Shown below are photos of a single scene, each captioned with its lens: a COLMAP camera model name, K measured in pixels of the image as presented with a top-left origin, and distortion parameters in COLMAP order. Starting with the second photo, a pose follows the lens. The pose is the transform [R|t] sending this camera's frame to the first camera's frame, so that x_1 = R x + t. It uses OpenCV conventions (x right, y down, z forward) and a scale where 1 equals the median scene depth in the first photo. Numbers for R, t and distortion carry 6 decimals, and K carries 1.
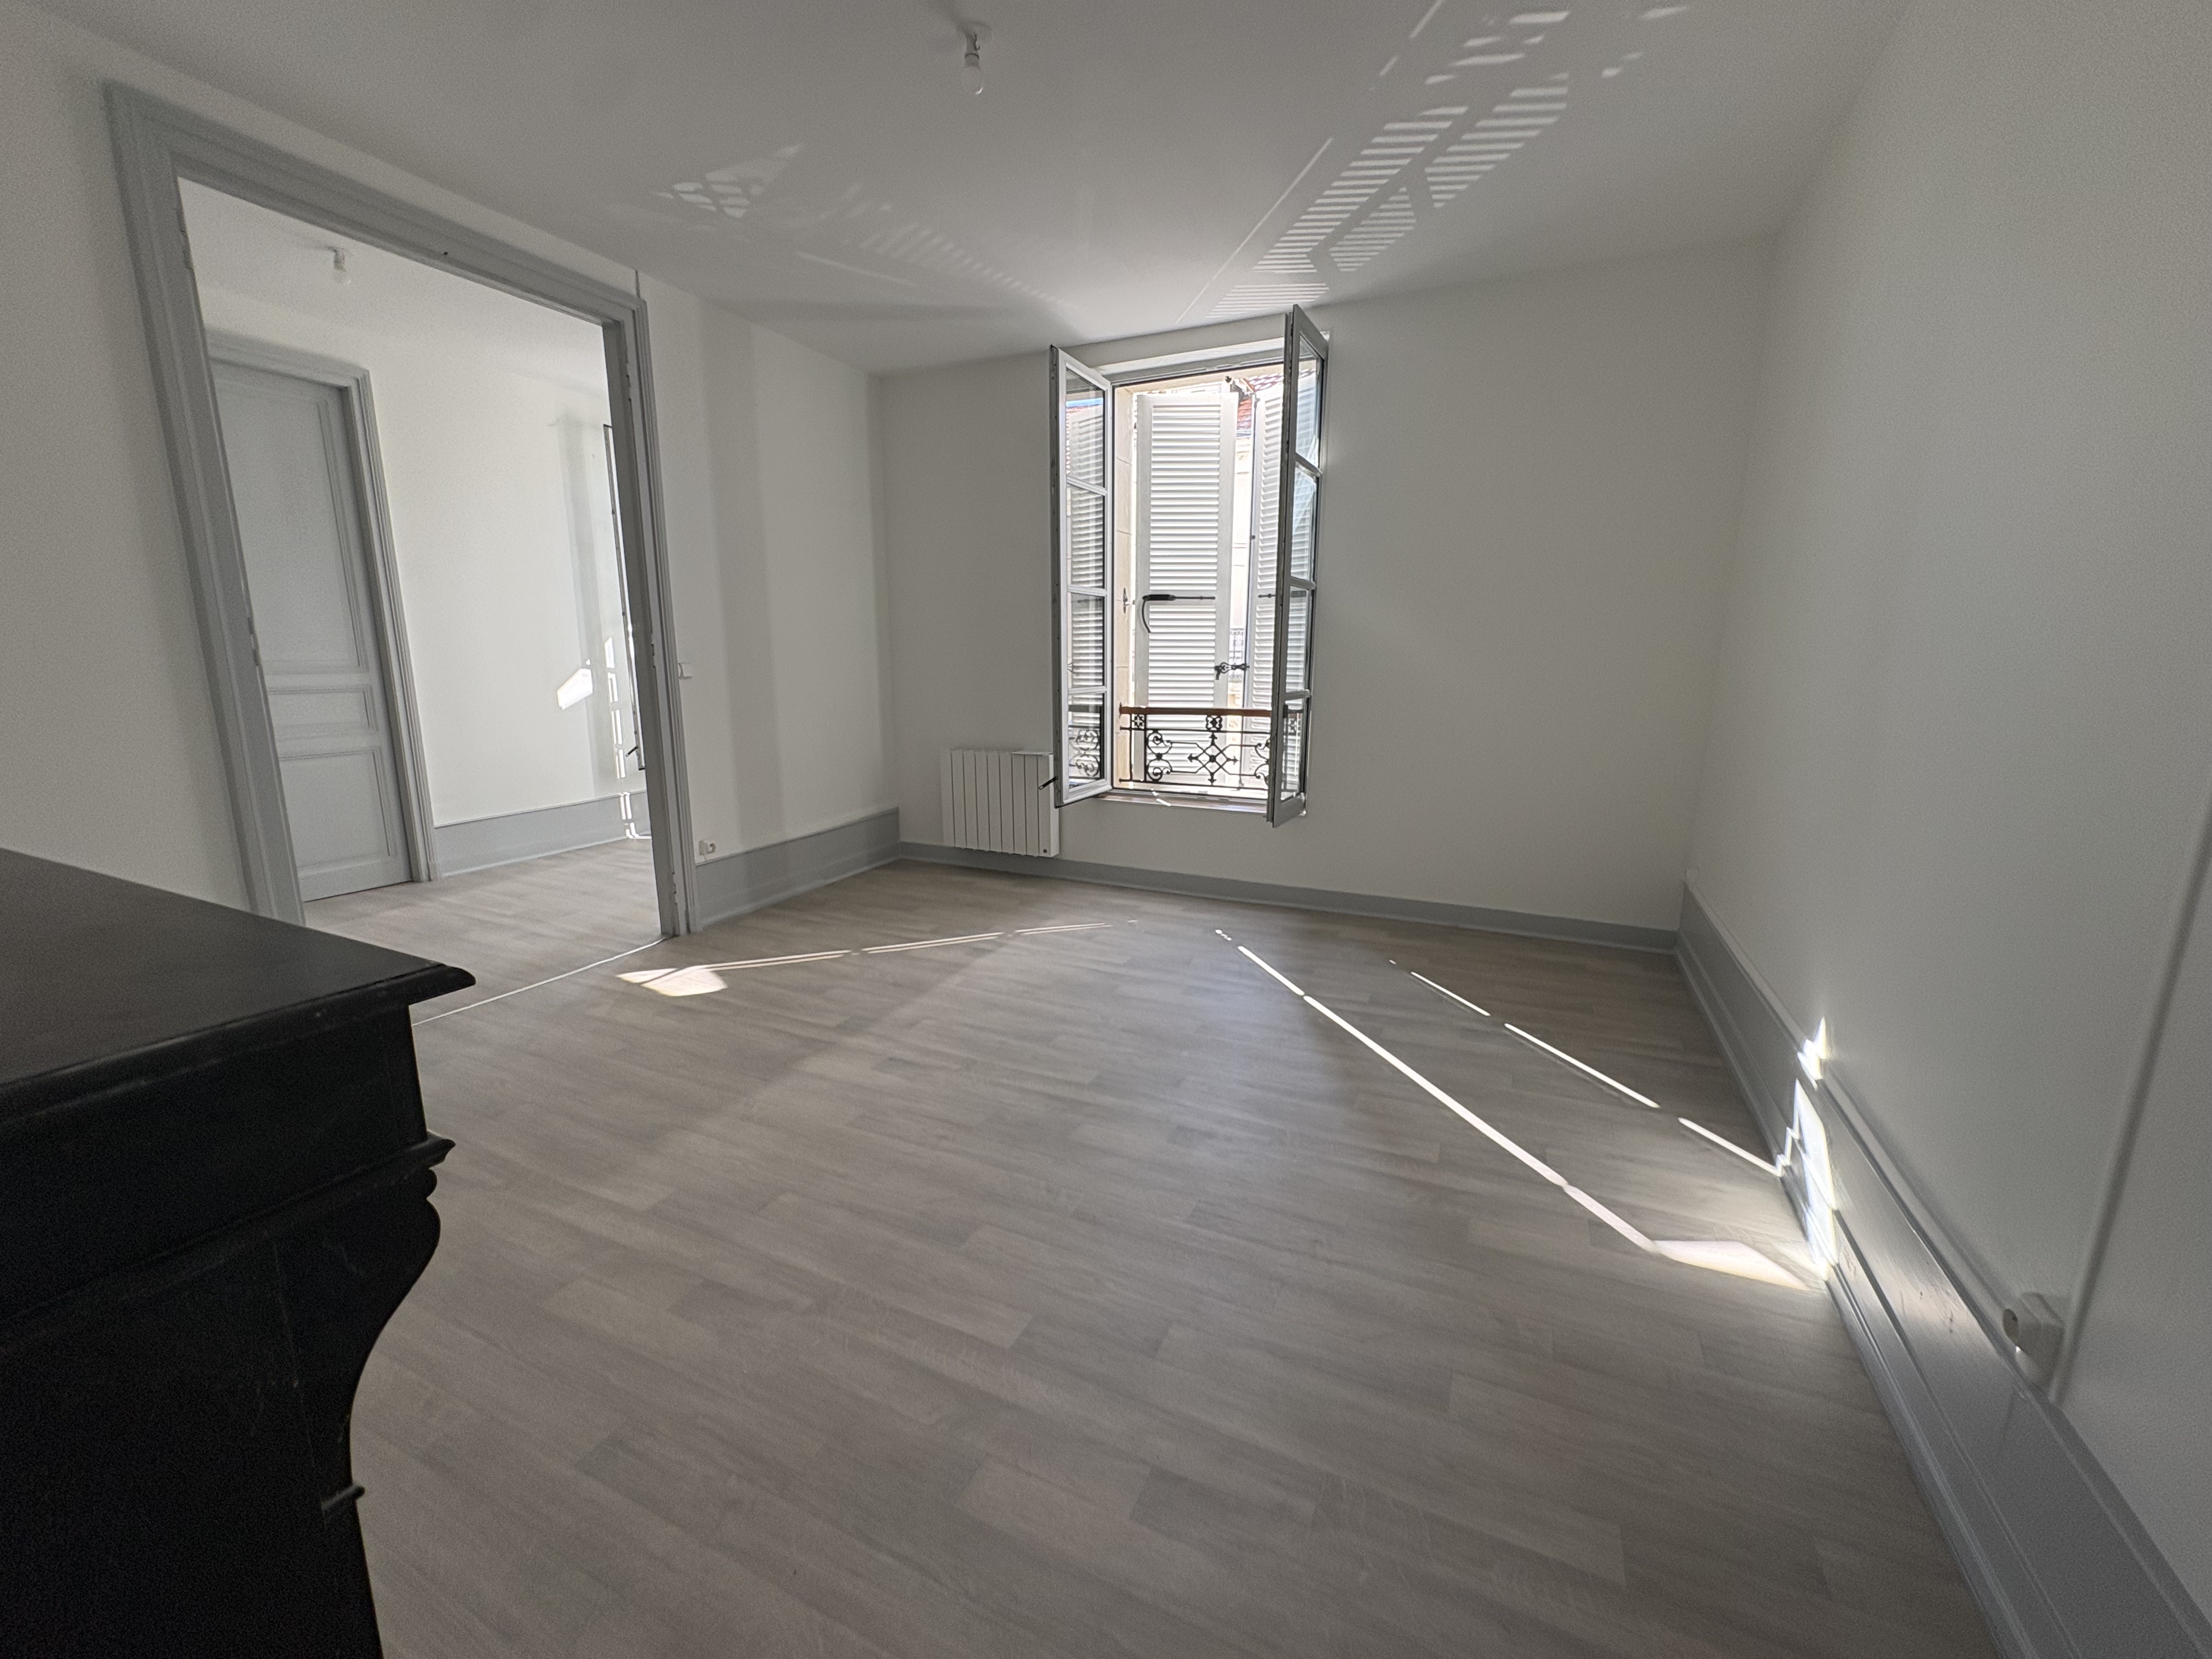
lens RADIAL K [[873.8, 0, 1084.7], [0, 873.8, 819.6], [0, 0, 1]] dist [0.001164, 0.000151]
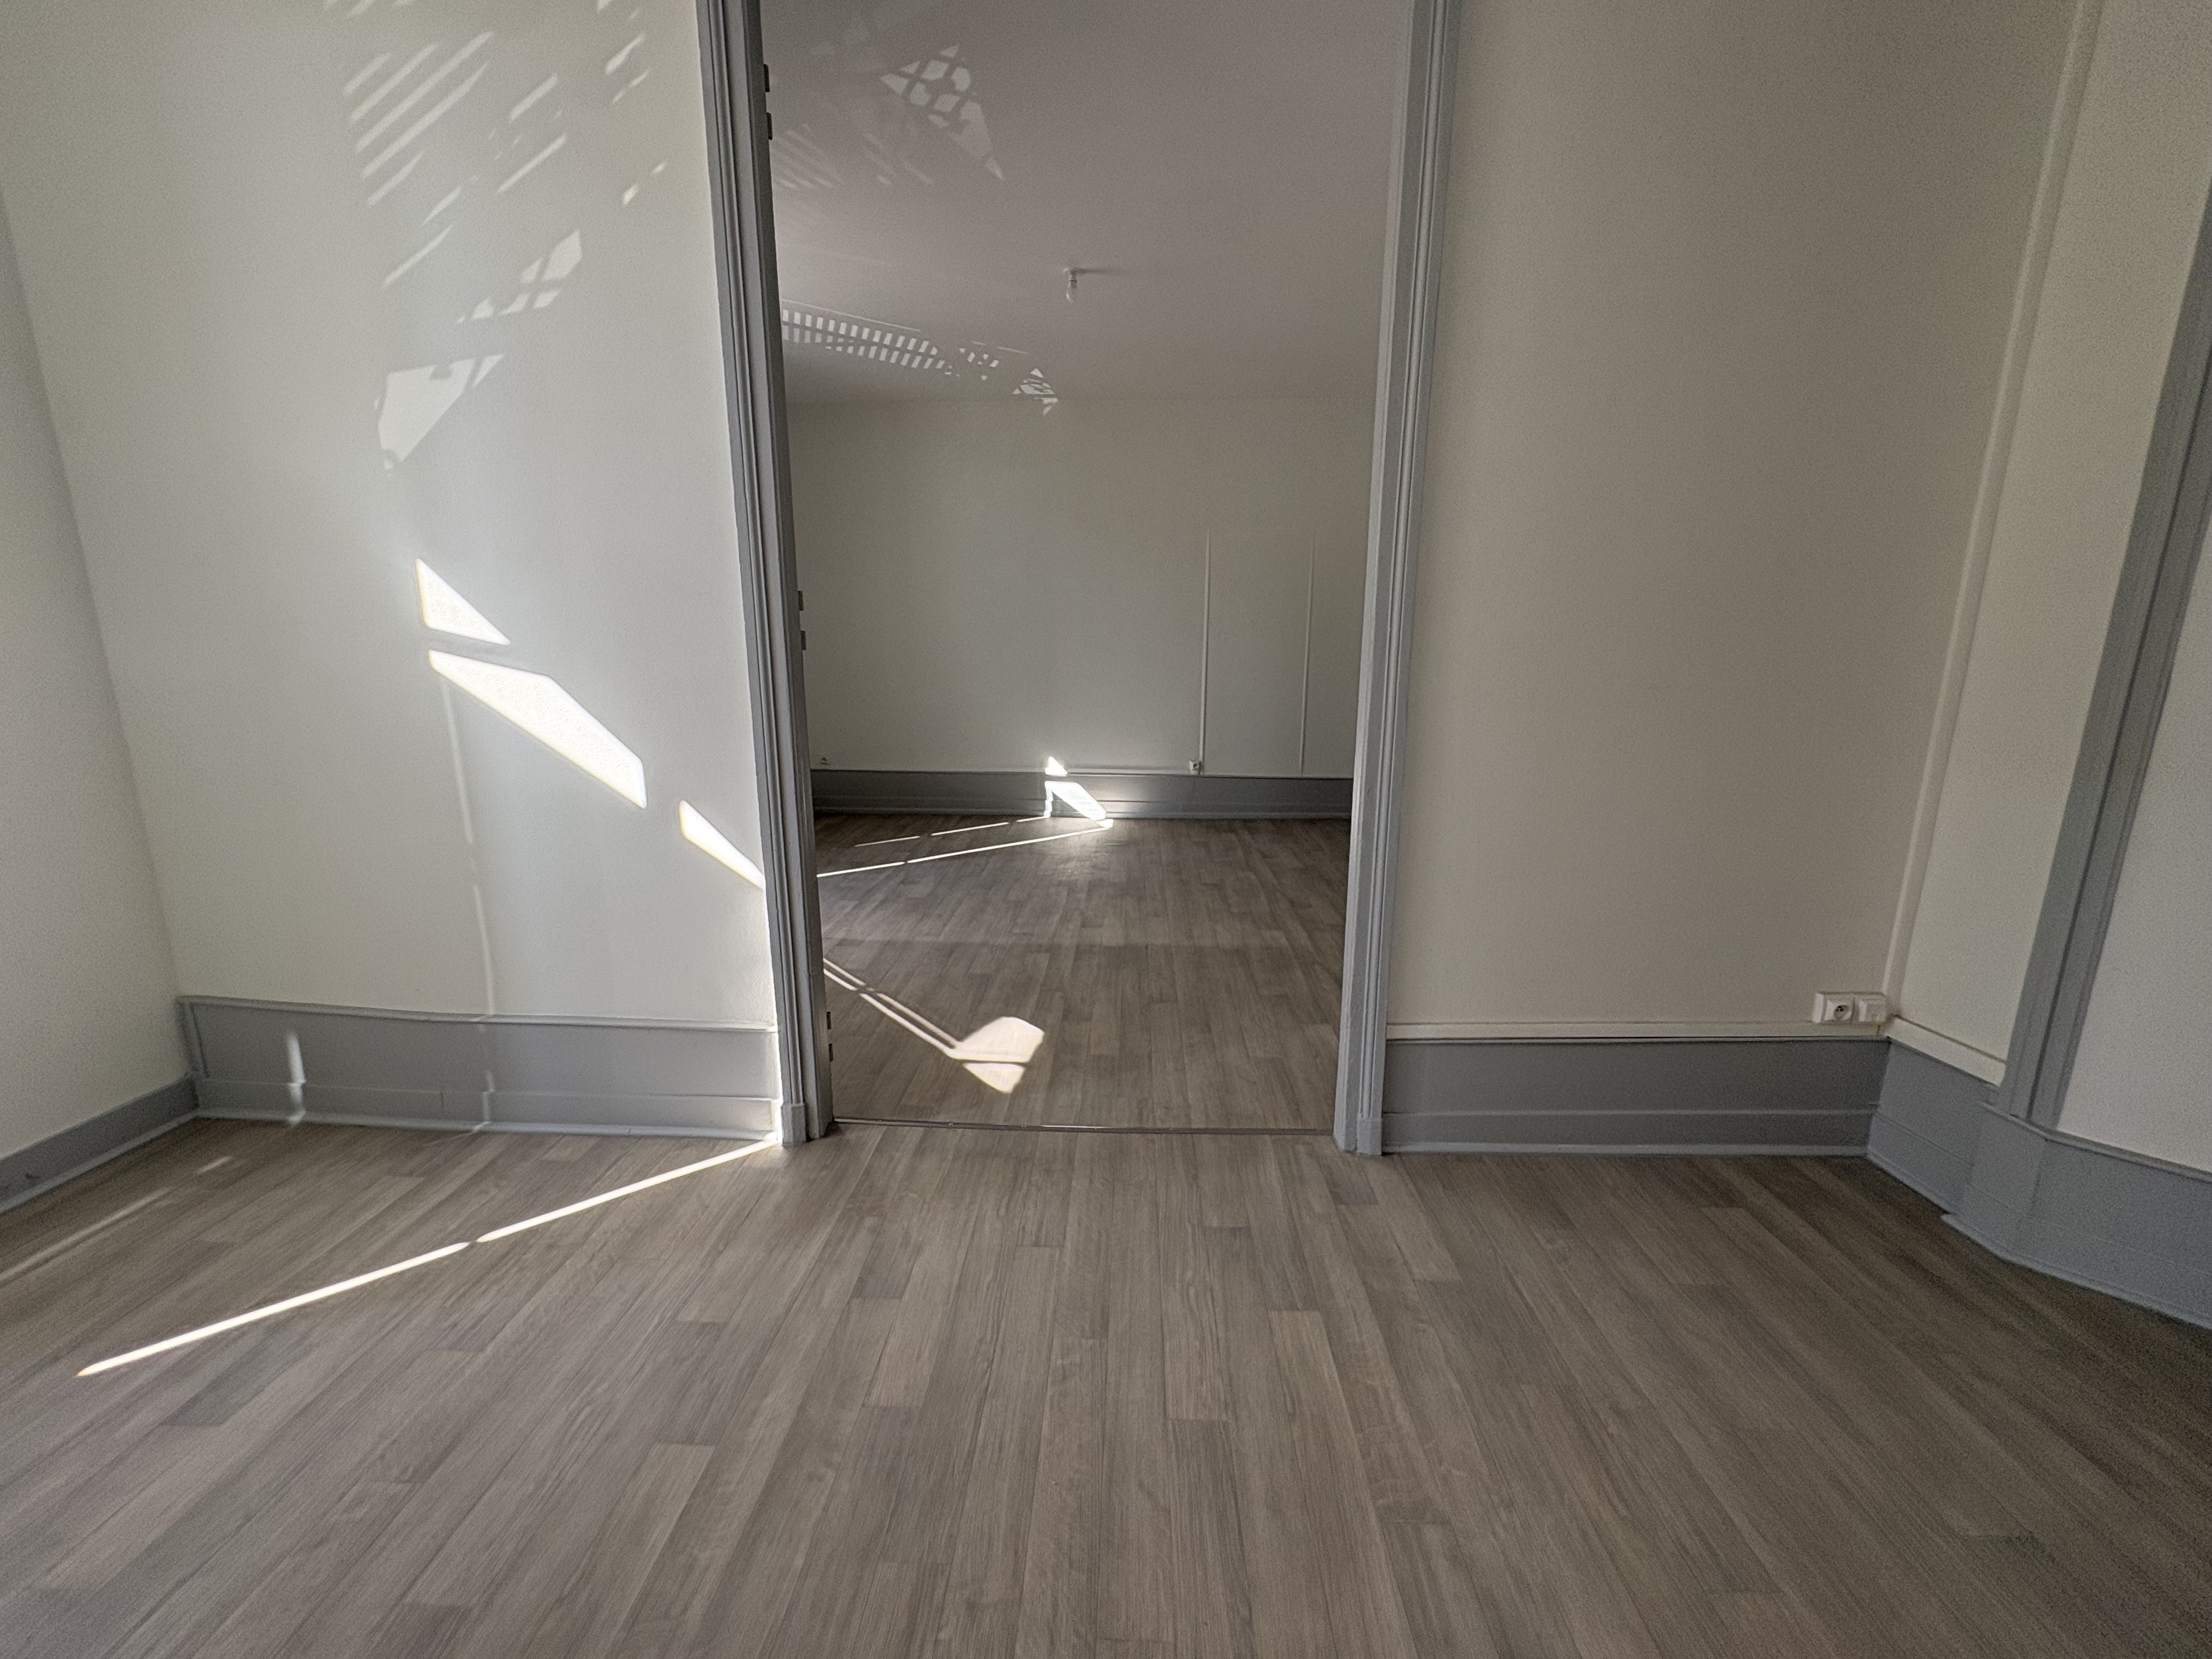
lens RADIAL K [[873.8, 0, 1112.6], [0, 873.8, 826.0], [0, 0, 1]] dist [0.001164, 0.000151]
pose [[-0.406026, -0.191686, 0.893532, -1.351160], [0.164863, 0.946348, 0.277931, -0.241382], [-0.898868, 0.260158, -0.352640, 1.301744]]
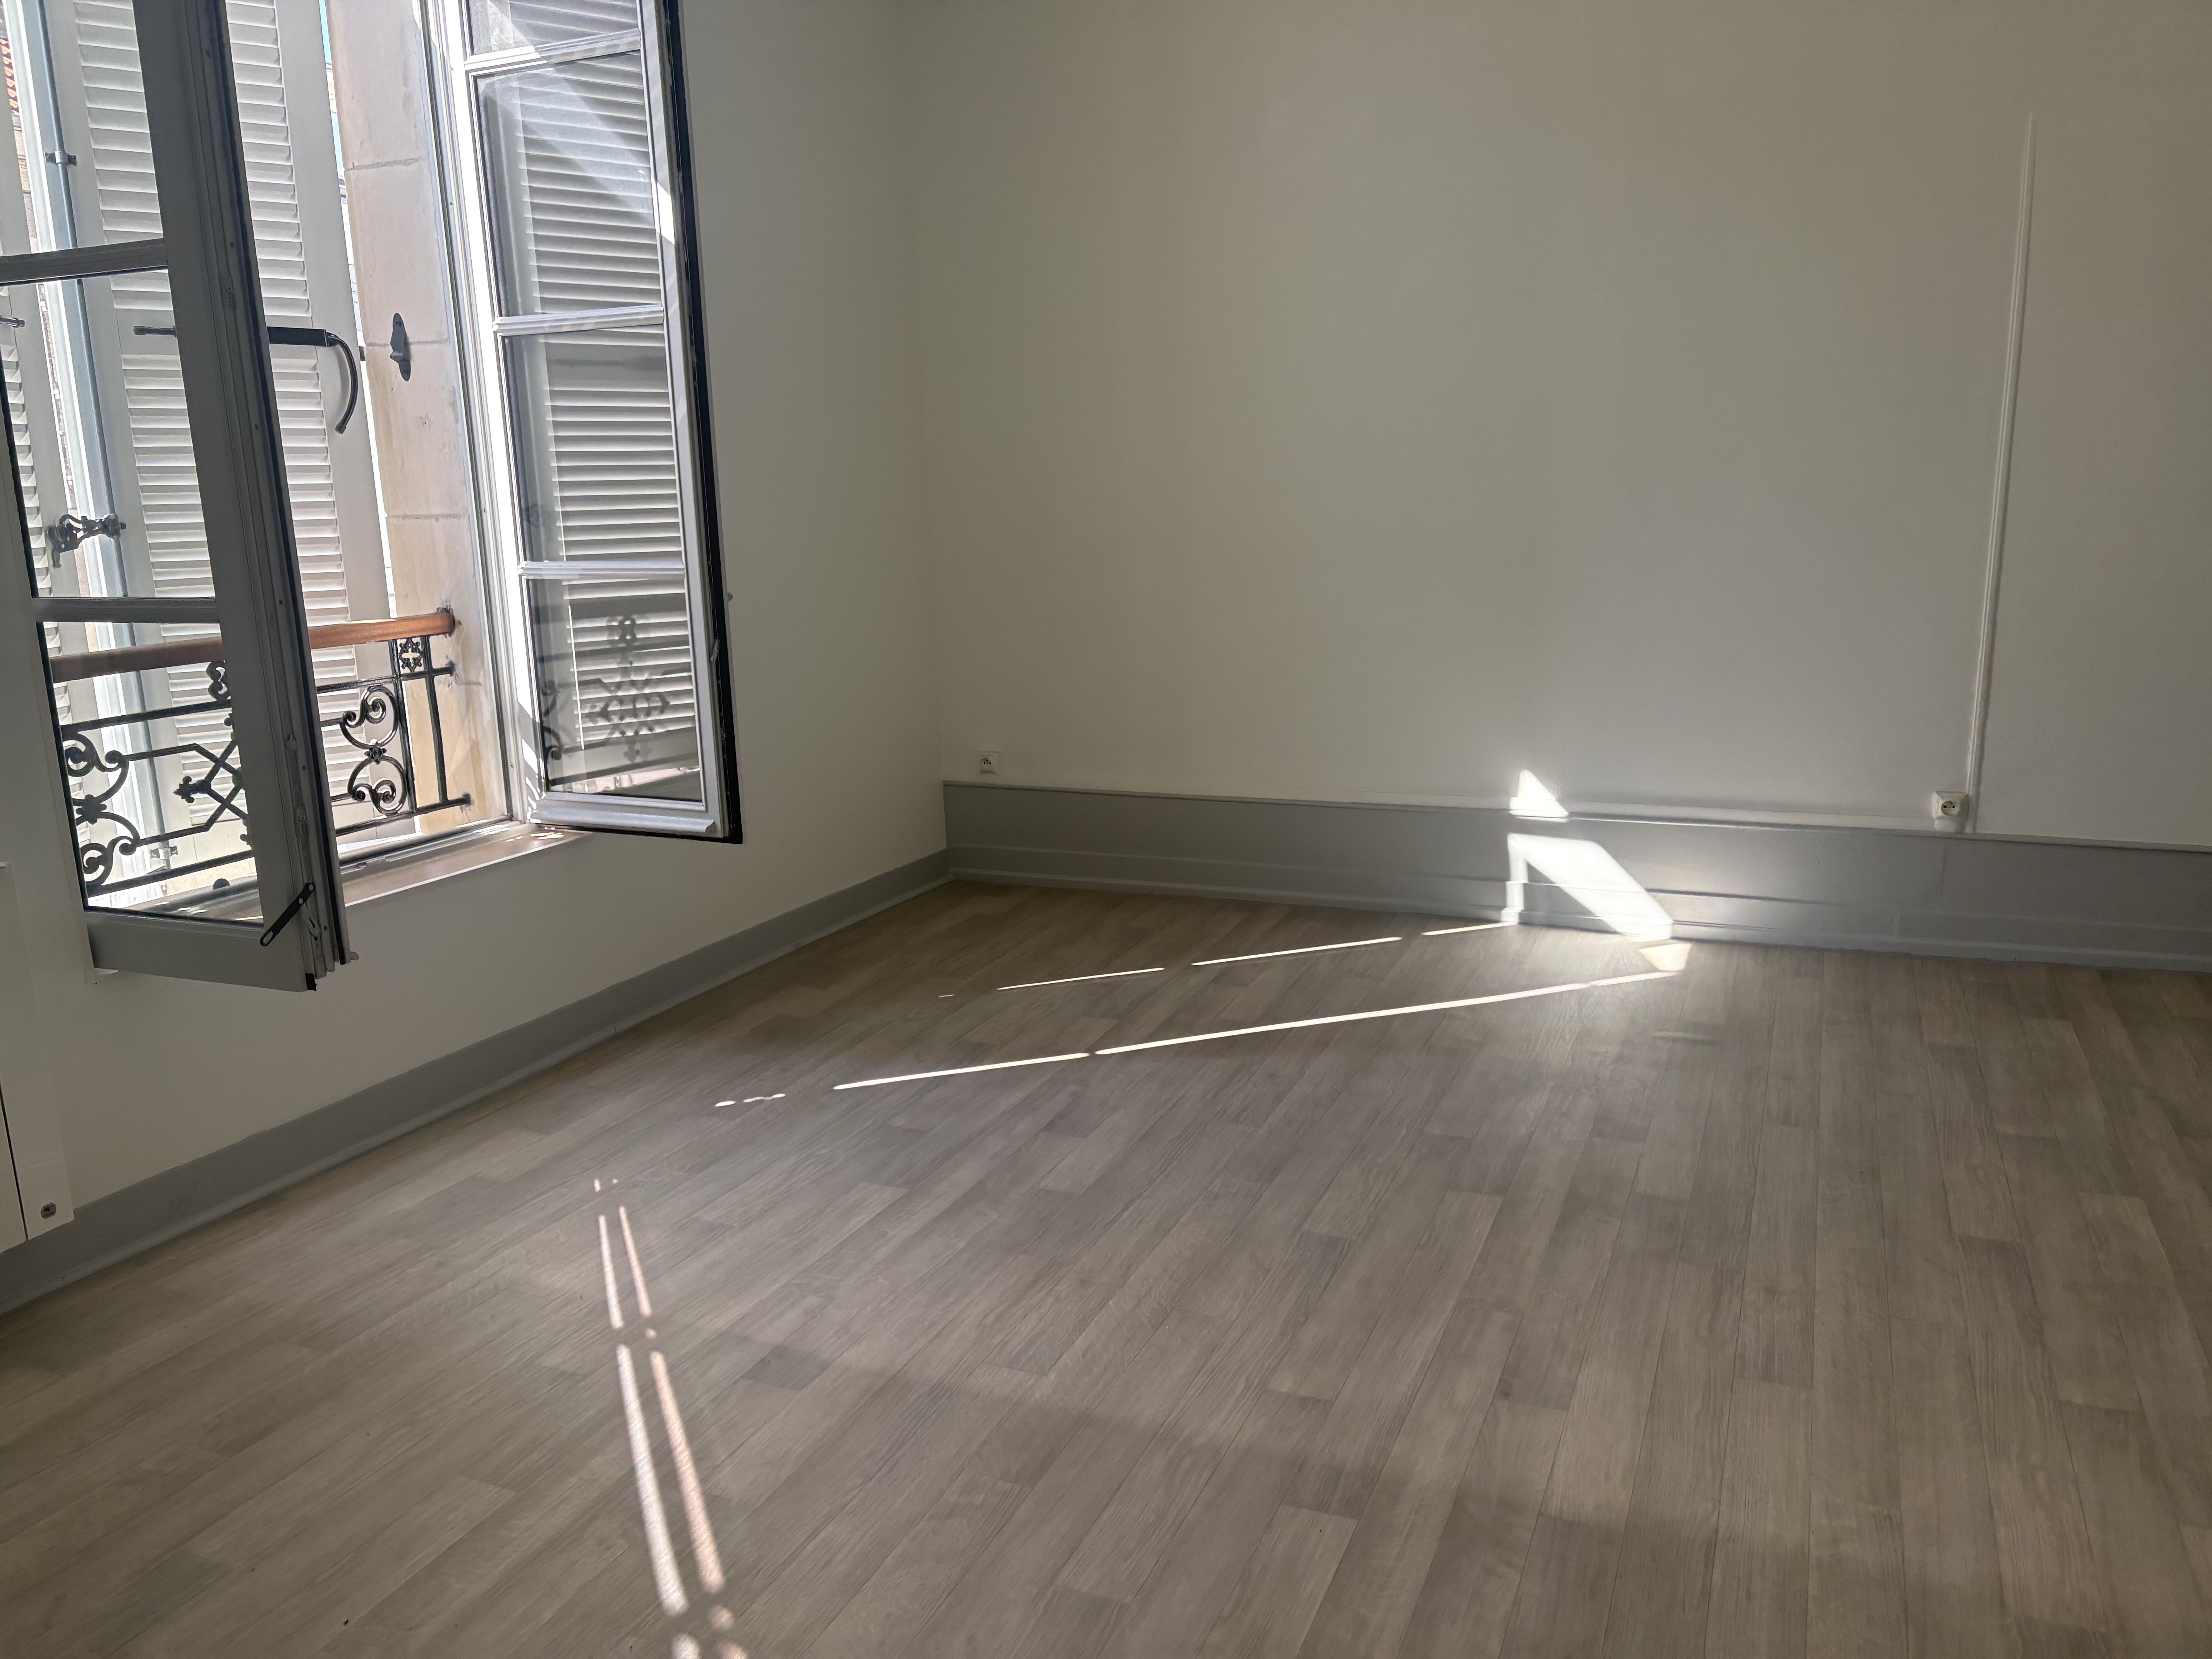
lens RADIAL K [[1684.6, 0, 1128.4], [0, 1684.6, 824.5], [0, 0, 1]] dist [0.030913, -0.014836]
pose [[-0.055628, -0.197856, 0.978651, -0.890043], [0.213807, 0.955072, 0.205242, -0.185011], [-0.975291, 0.220660, -0.010826, 1.039385]]
